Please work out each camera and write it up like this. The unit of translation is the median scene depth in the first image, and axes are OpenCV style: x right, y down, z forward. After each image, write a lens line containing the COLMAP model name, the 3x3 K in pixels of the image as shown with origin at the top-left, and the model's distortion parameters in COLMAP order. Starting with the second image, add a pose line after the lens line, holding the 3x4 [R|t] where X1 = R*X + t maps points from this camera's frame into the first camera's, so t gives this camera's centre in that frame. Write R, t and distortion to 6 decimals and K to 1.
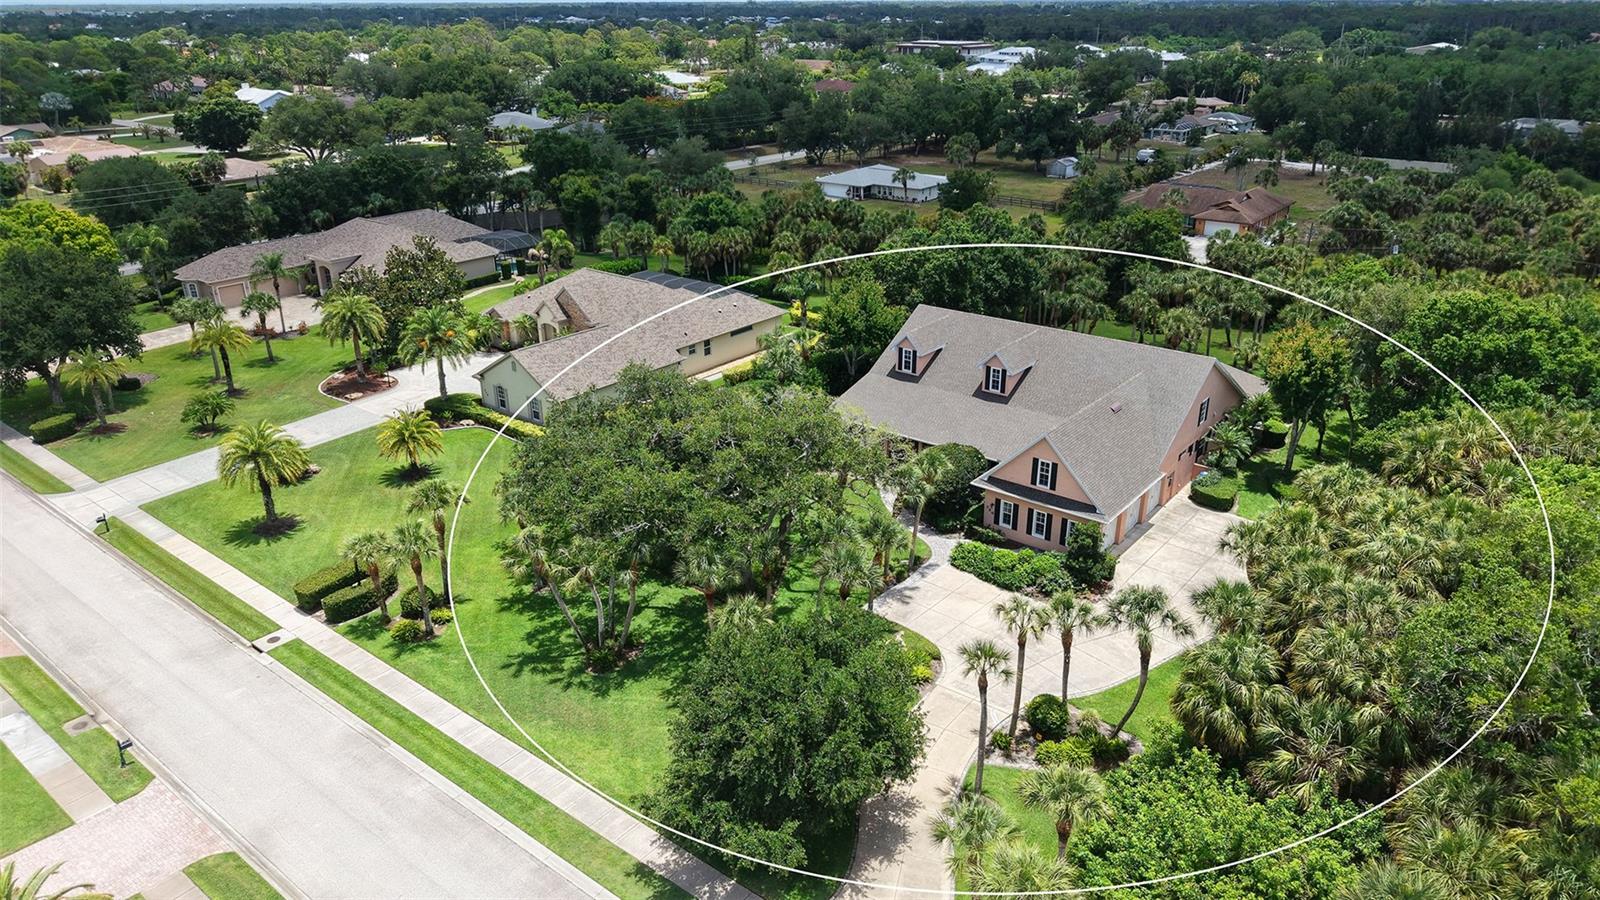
lens RADIAL K [[1075.9, 0, 800.0], [0, 1075.9, 450.0], [0, 0, 1]] dist [0.042016, -0.046750]
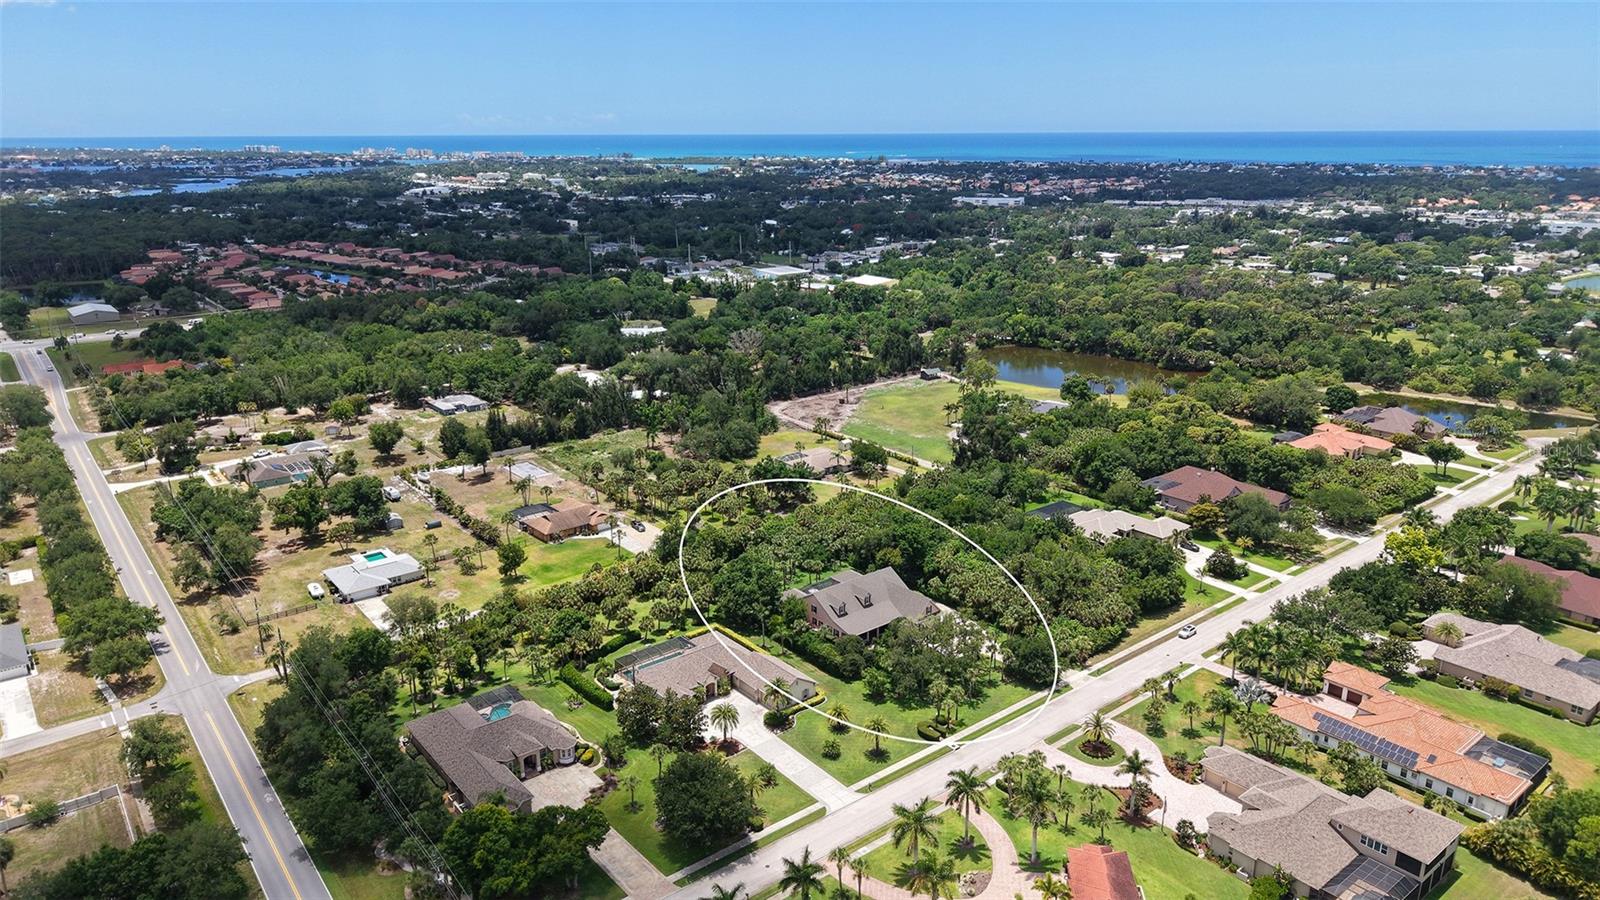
lens RADIAL K [[1075.9, 0, 800.0], [0, 1075.9, 450.0], [0, 0, 1]] dist [0.042016, -0.046750]
pose [[0.206174, -0.276293, 0.938698, -3.199367], [0.372807, 0.909135, 0.185709, -1.336554], [-0.904714, 0.311665, 0.290444, 0.178041]]
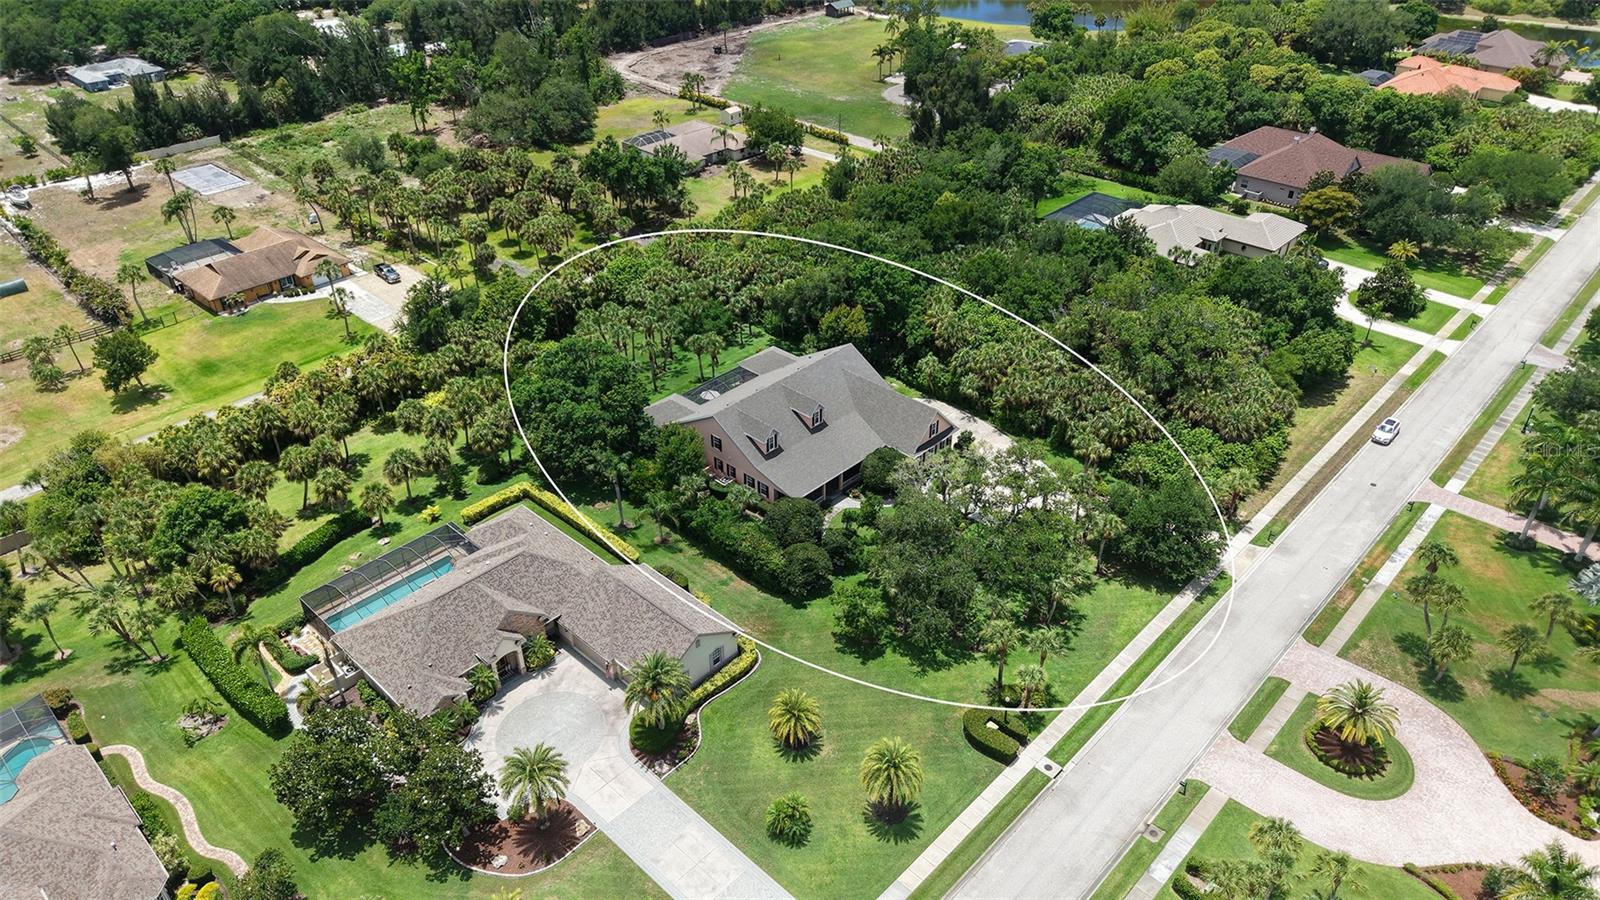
lens RADIAL K [[1075.9, 0, 800.0], [0, 1075.9, 450.0], [0, 0, 1]] dist [0.042016, -0.046750]
pose [[0.076736, -0.539831, 0.838268, -1.446315], [0.381430, 0.792687, 0.475561, -0.967583], [-0.921207, 0.283248, 0.266735, 0.742197]]
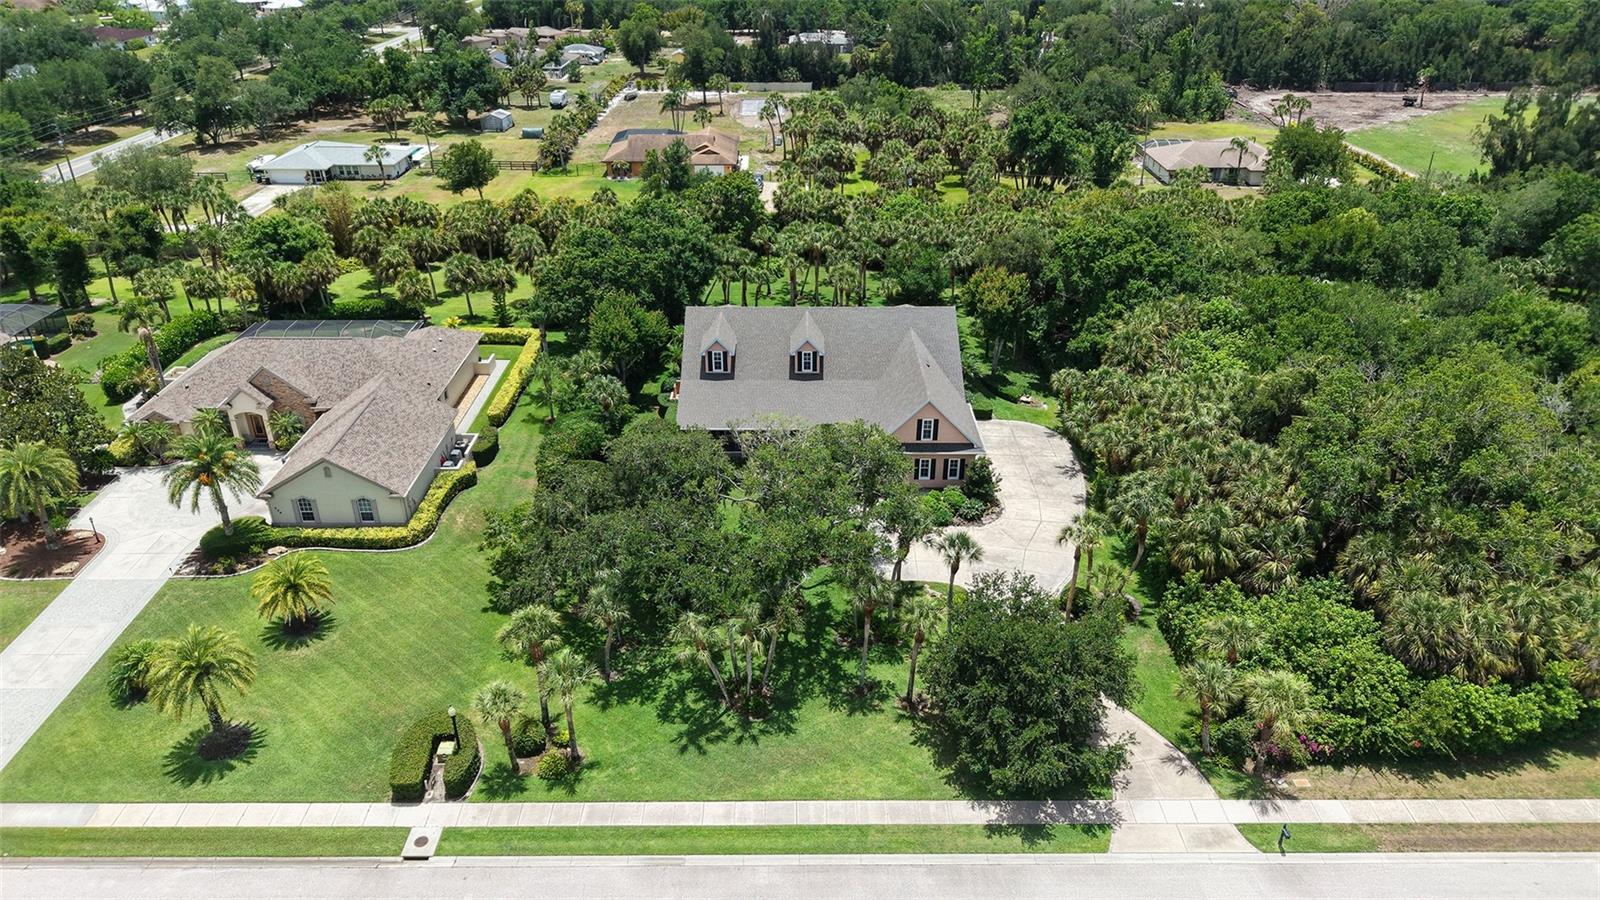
lens RADIAL K [[1075.9, 0, 800.0], [0, 1075.9, 450.0], [0, 0, 1]] dist [0.042016, -0.046750]
pose [[0.775703, -0.283363, 0.563906, -0.616088], [0.235454, 0.958958, 0.157989, -0.192550], [-0.585531, 0.010221, 0.810586, 0.077191]]
